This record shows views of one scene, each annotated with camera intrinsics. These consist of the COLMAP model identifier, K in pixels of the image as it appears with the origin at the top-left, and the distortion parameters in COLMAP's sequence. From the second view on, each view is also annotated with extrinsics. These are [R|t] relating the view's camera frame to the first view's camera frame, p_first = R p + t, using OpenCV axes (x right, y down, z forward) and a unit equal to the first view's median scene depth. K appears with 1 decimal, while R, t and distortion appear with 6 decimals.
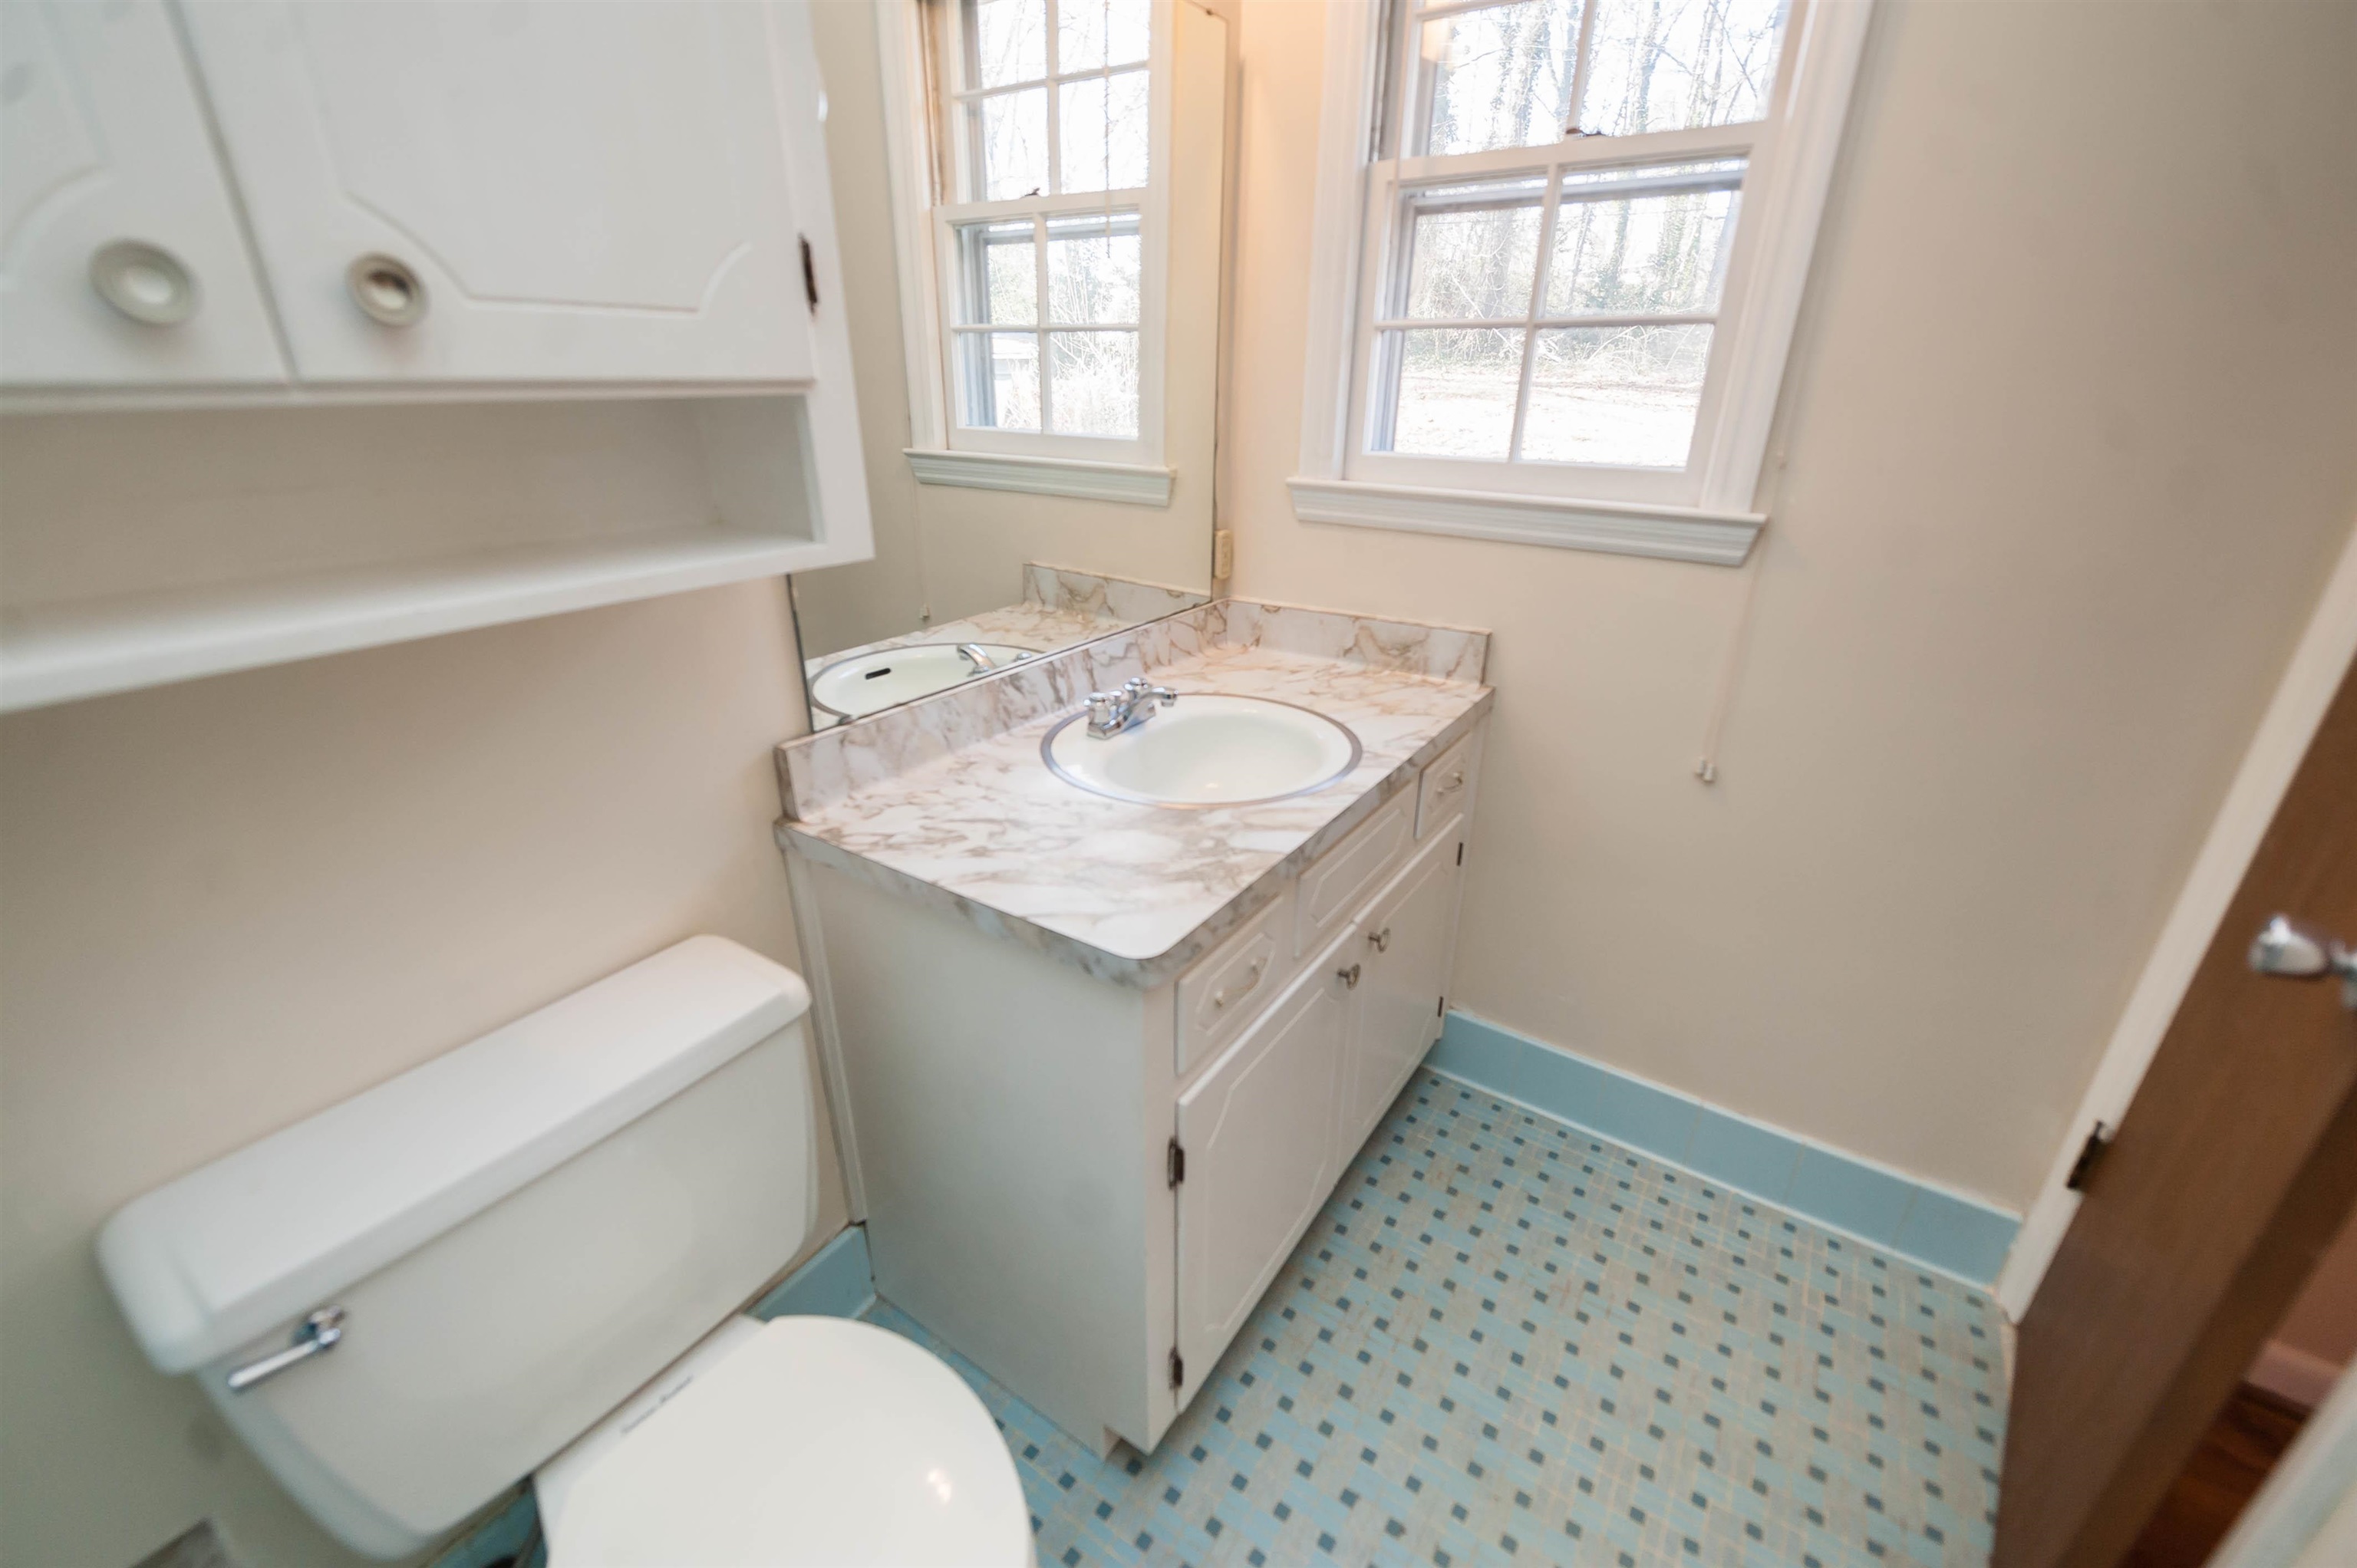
lens RADIAL K [[979.2, 0, 1178.5], [0, 979.2, 784.0], [0, 0, 1]] dist [0.016148, -0.006268]
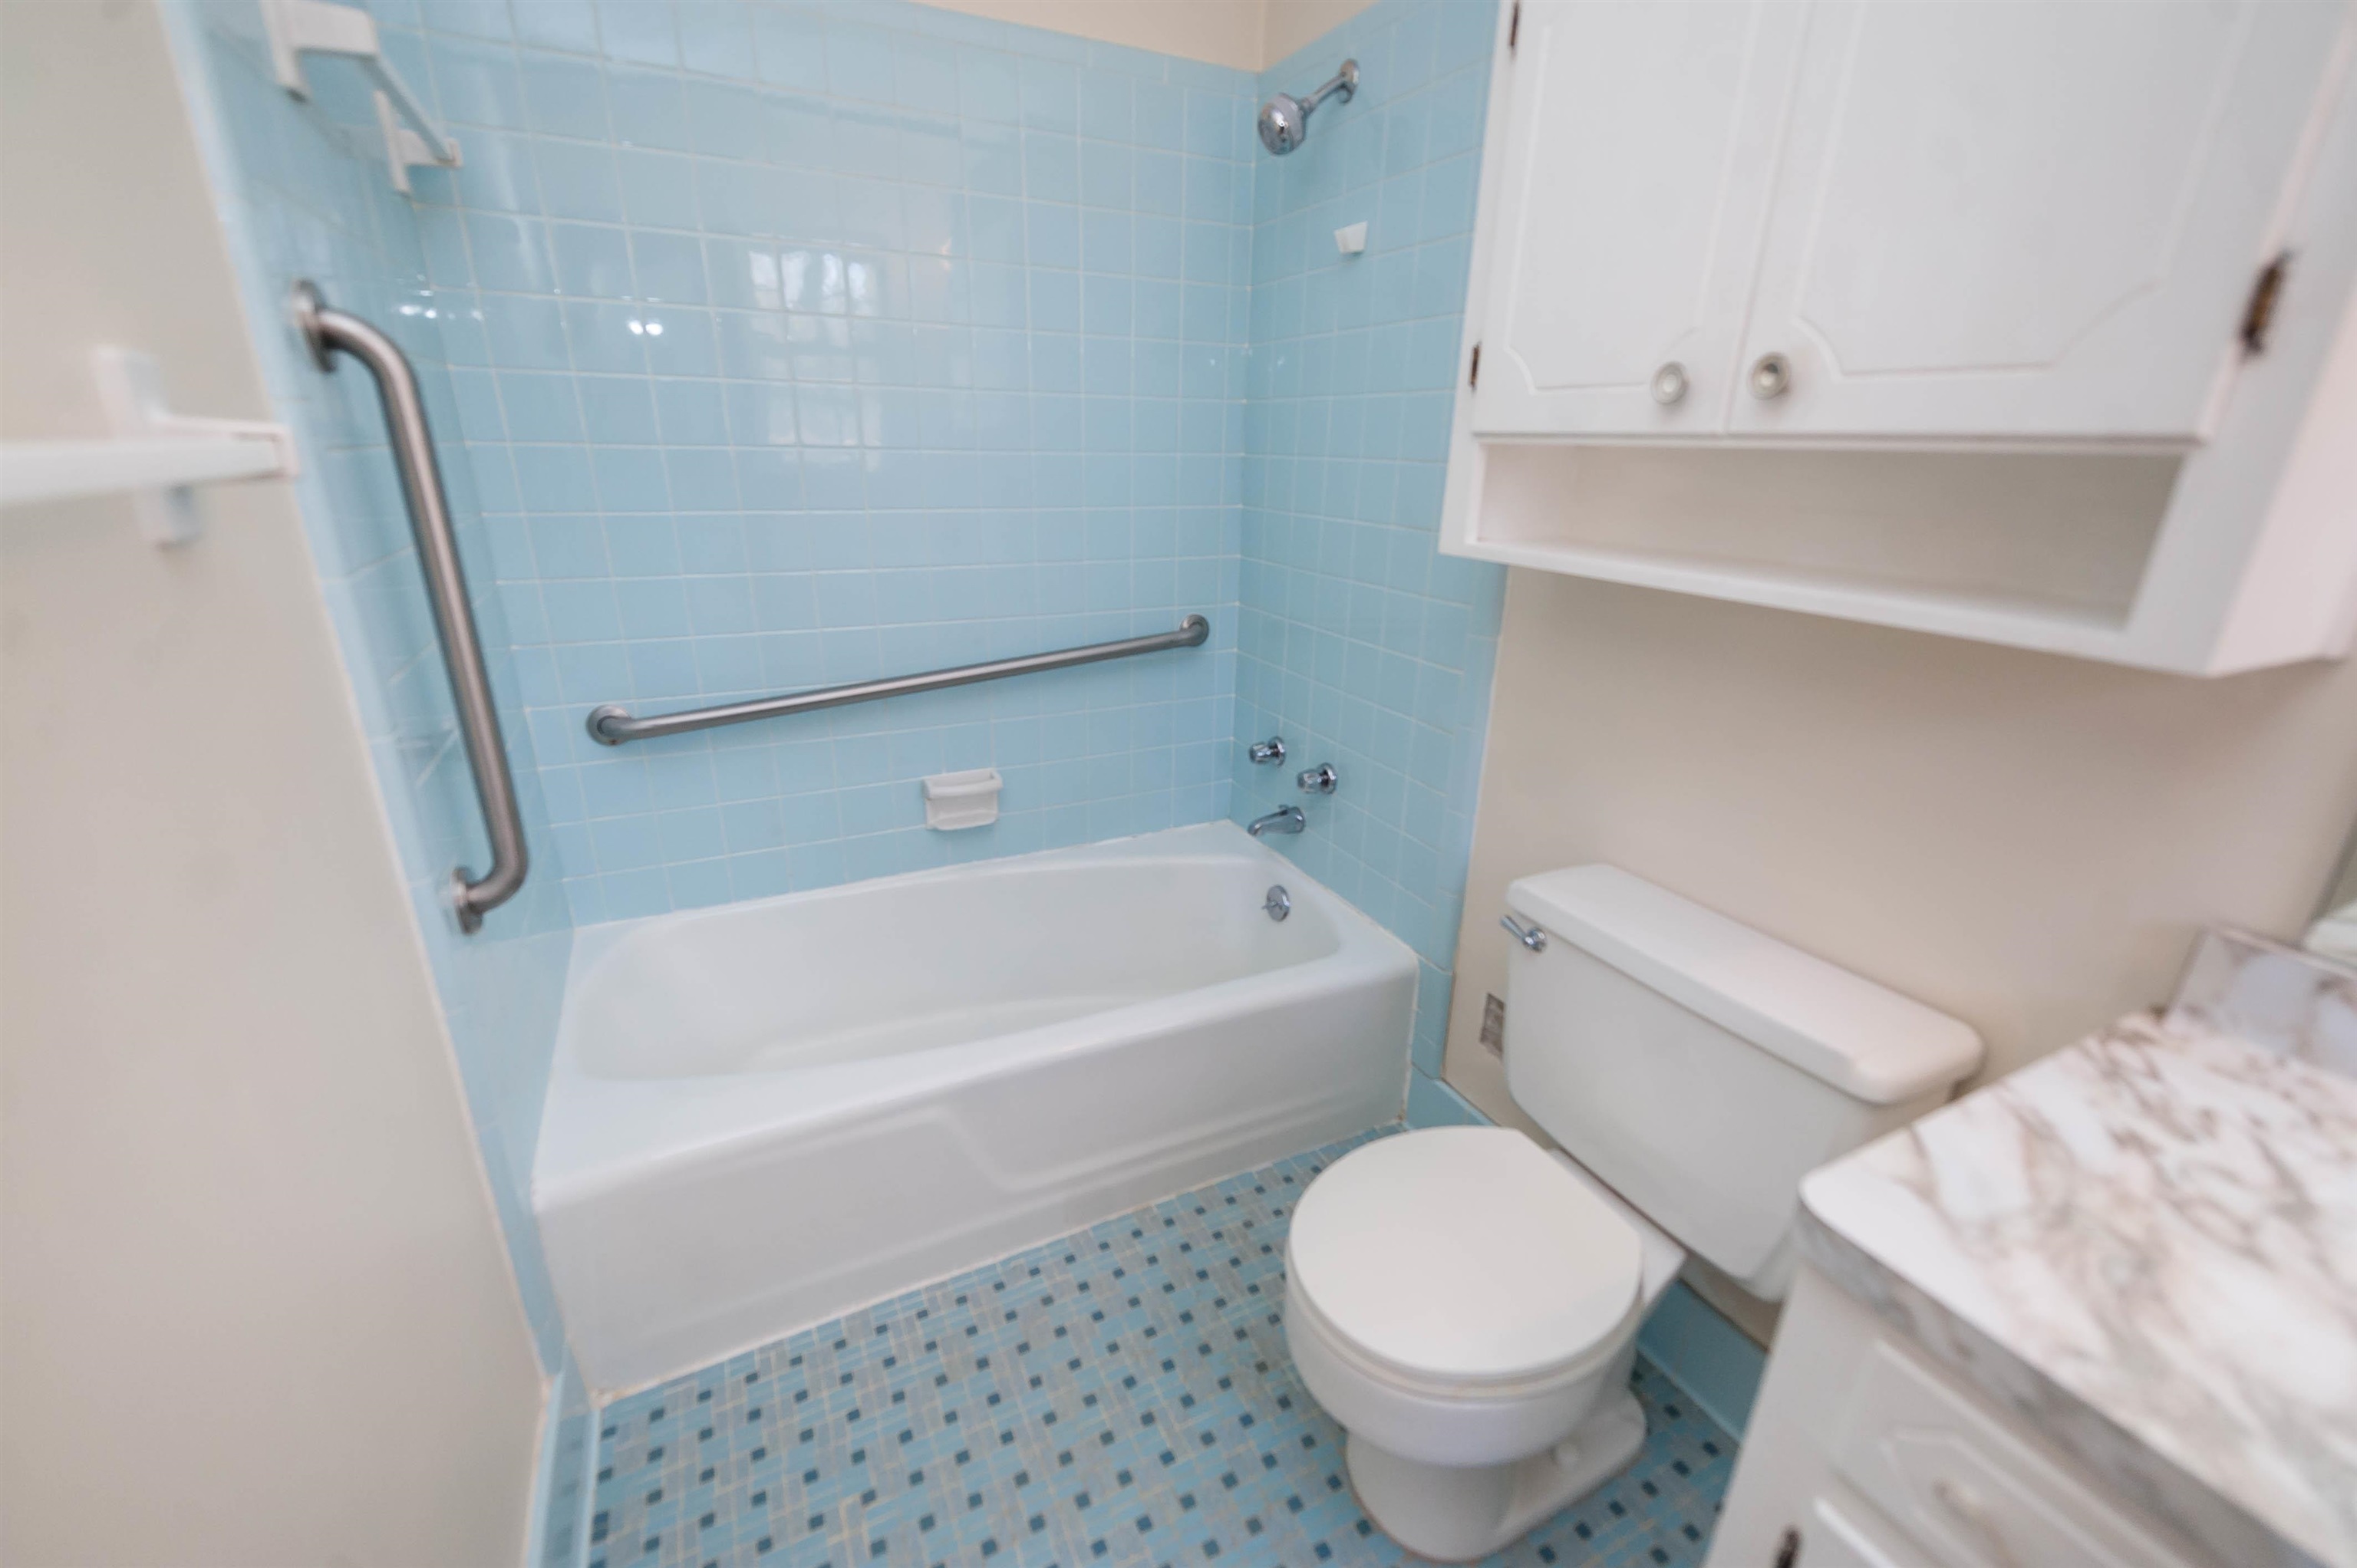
lens RADIAL K [[979.2, 0, 1178.5], [0, 979.2, 784.0], [0, 0, 1]] dist [0.016148, -0.006268]
pose [[-0.481782, 0.282804, -0.829402, 0.615938], [-0.359523, 0.799371, 0.481403, -0.222049], [0.799143, 0.530120, -0.283448, 0.578053]]
